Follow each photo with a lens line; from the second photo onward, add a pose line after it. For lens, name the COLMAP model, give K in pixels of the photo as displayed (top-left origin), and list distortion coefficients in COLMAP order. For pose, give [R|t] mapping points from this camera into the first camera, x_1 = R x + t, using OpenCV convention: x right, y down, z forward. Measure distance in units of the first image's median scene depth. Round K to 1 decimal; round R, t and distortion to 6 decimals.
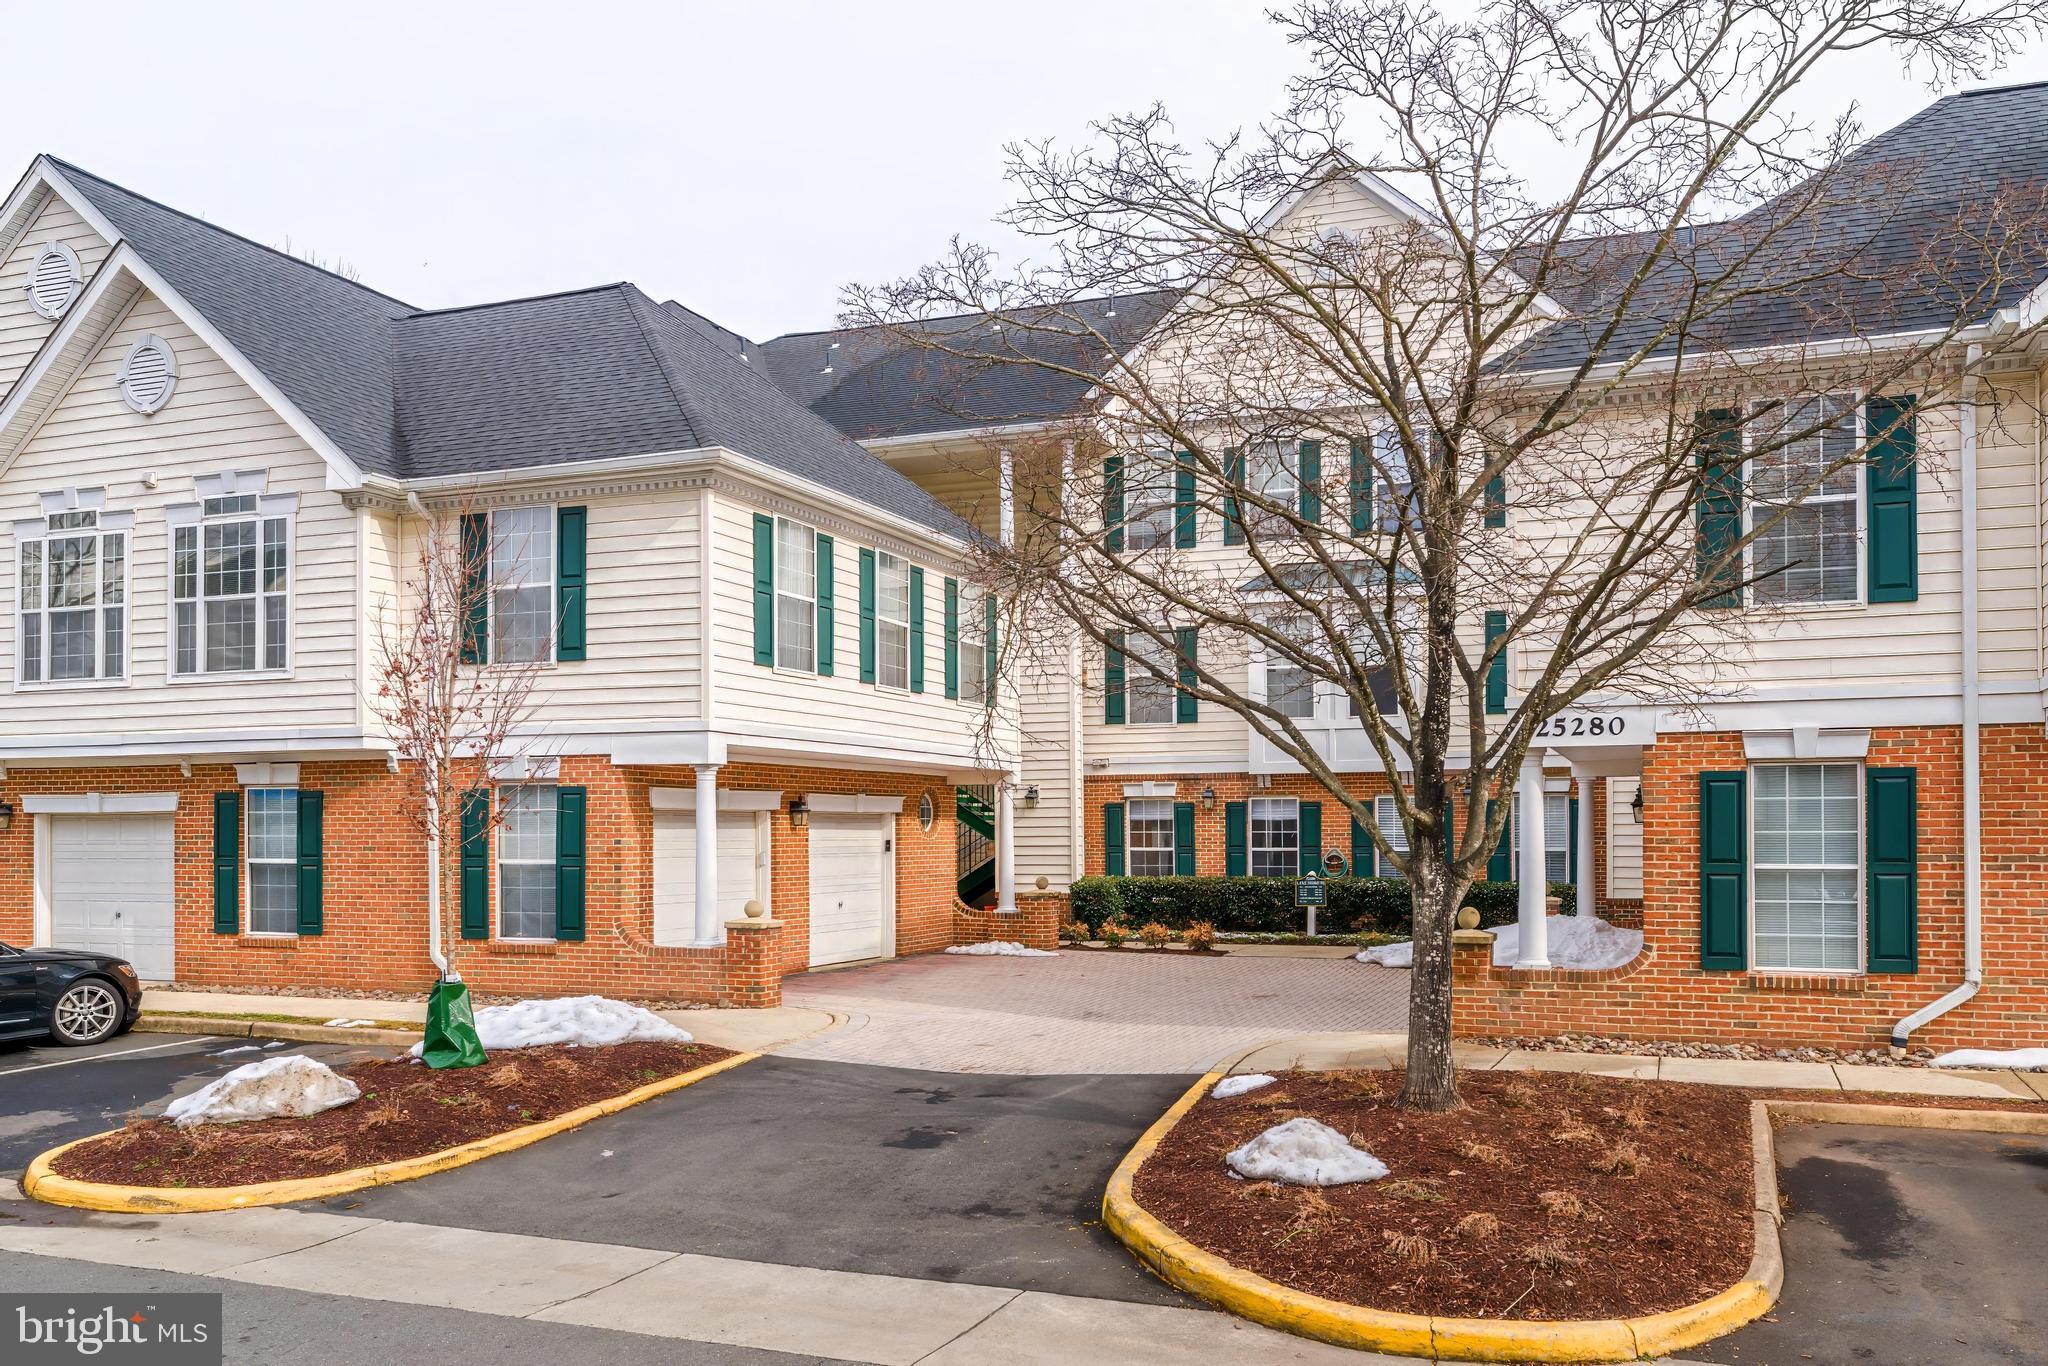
lens RADIAL K [[1640.4, 0, 1085.8], [0, 1640.4, 803.9], [0, 0, 1]] dist [0.014634, -0.016930]
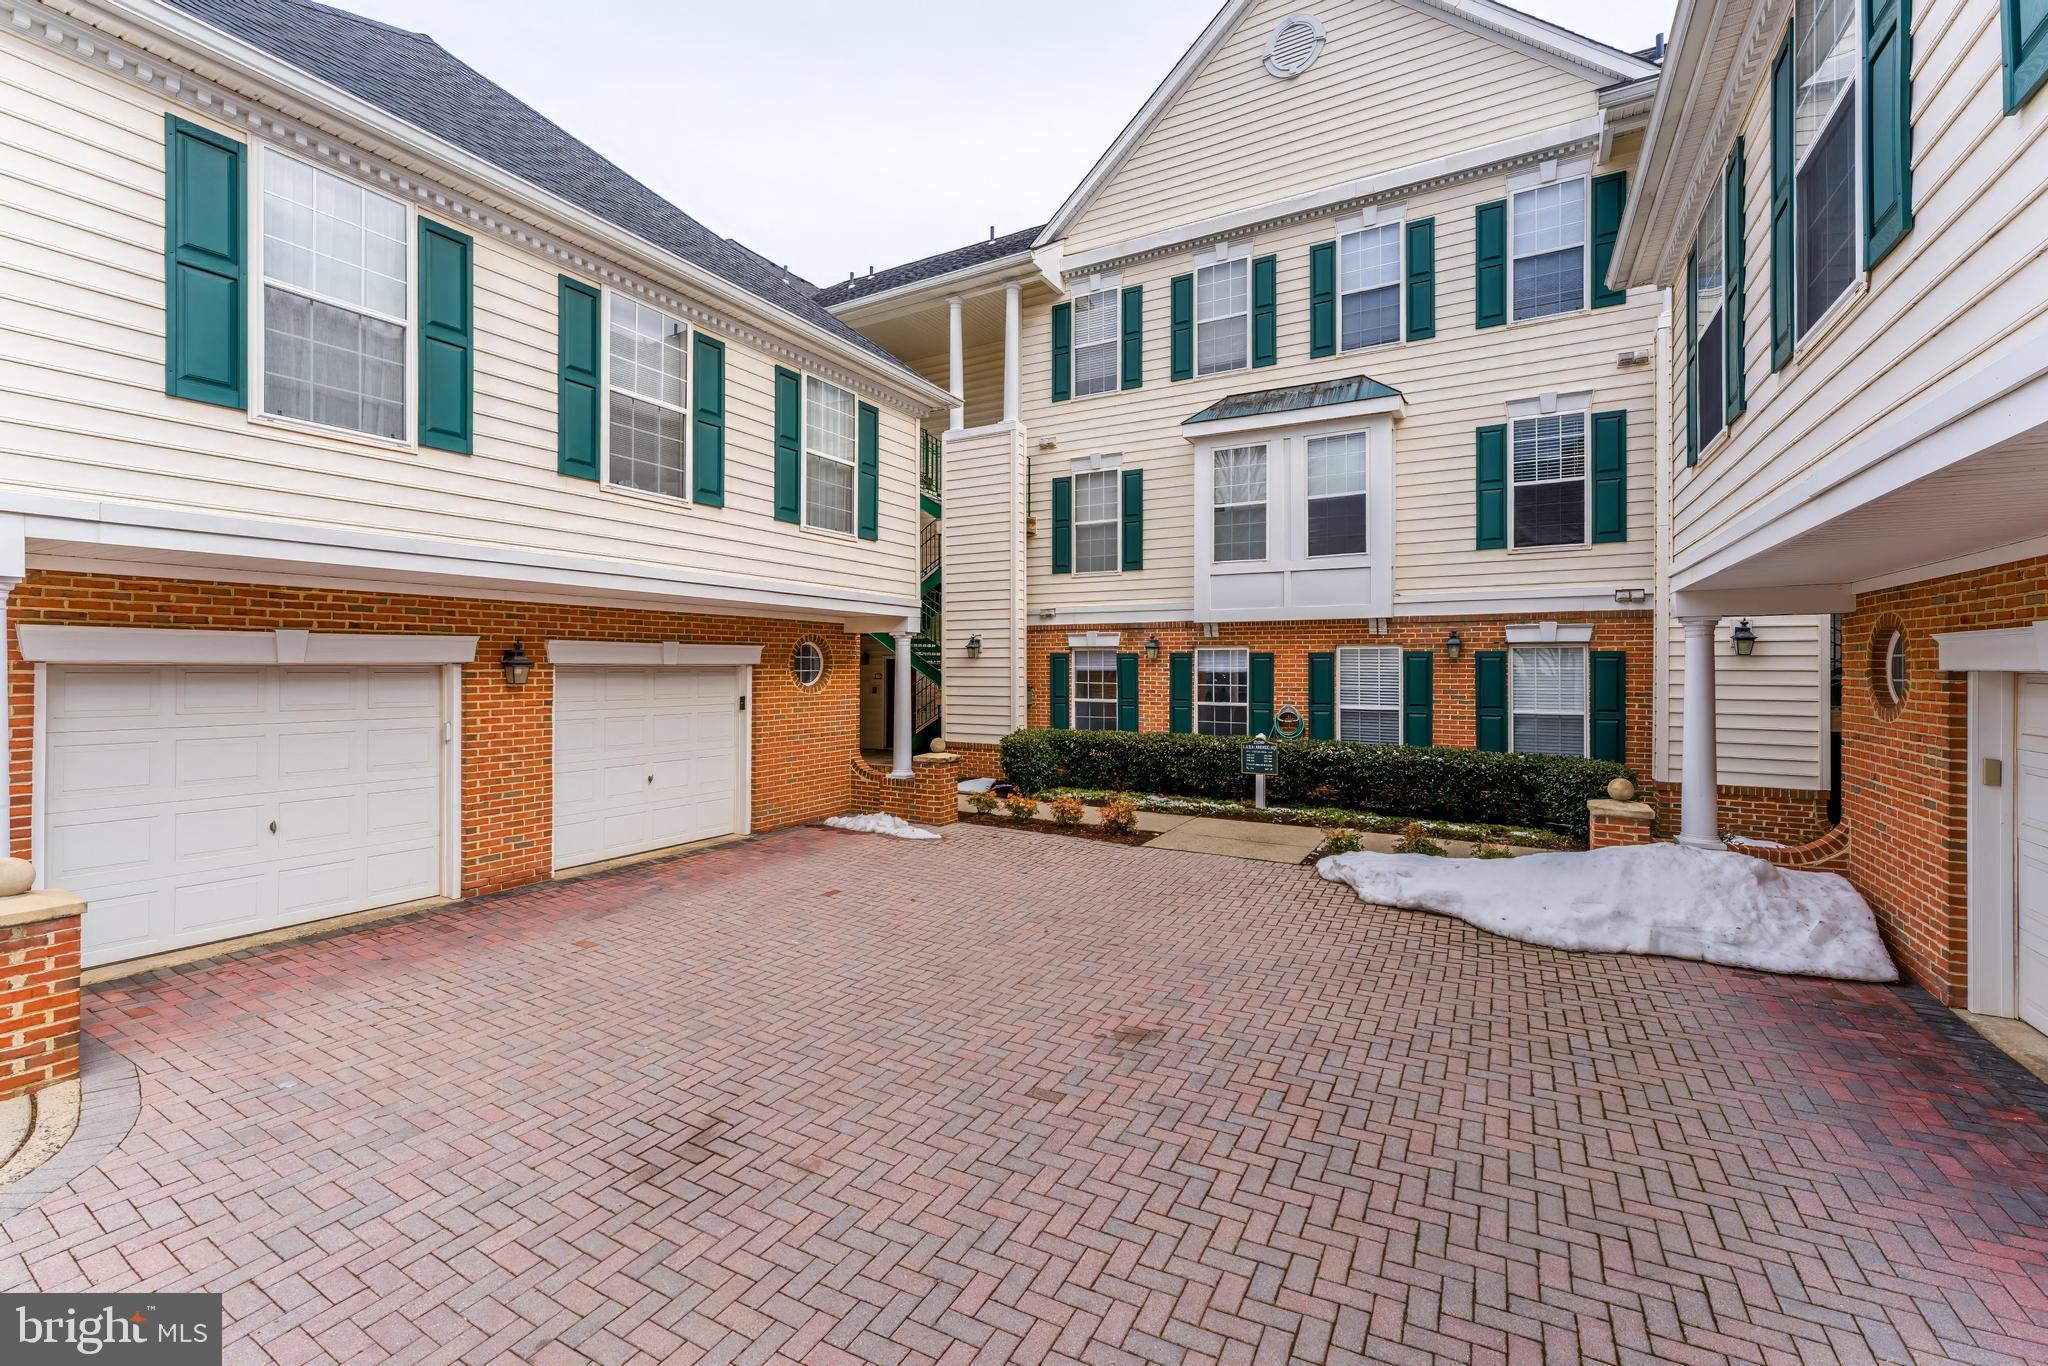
lens RADIAL K [[853.8, 0, 1021.4], [0, 853.8, 666.8], [0, 0, 1]] dist [-0.001135, 0.000054]
pose [[0.987472, 0.006304, -0.157667, 0.105802], [-0.003627, 0.999844, 0.017259, -0.001670], [0.157751, -0.016471, 0.987341, 0.677525]]
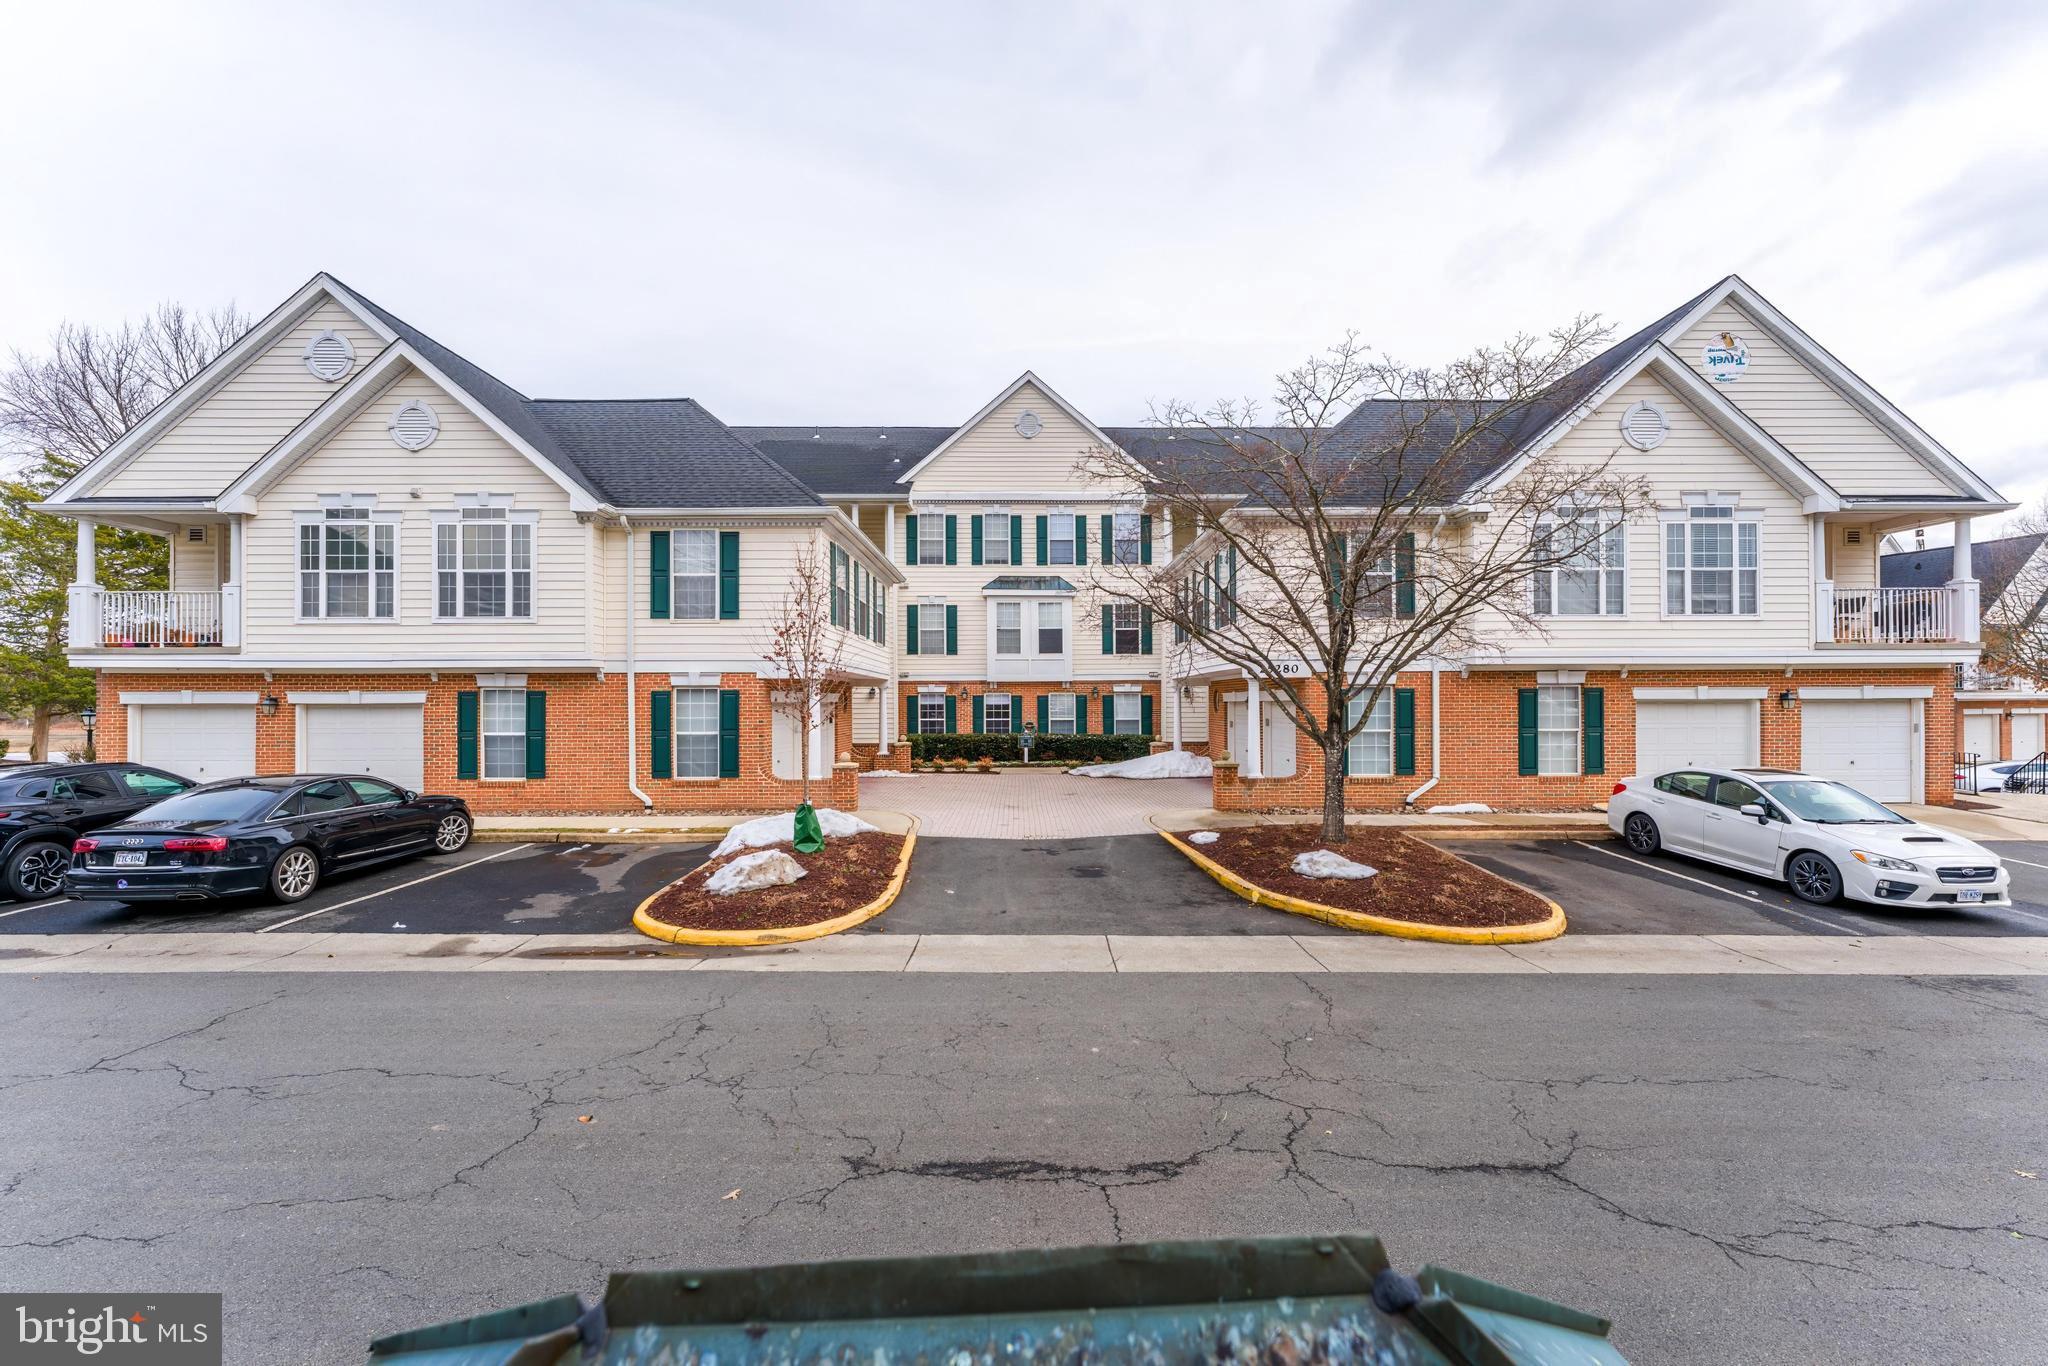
lens RADIAL K [[853.8, 0, 1031.0], [0, 853.8, 693.5], [0, 0, 1]] dist [-0.001135, 0.000054]
pose [[0.933952, 0.003936, 0.357376, -0.292243], [-0.005647, 0.999977, 0.003746, -0.010525], [-0.357353, -0.005517, 0.933953, 0.025293]]
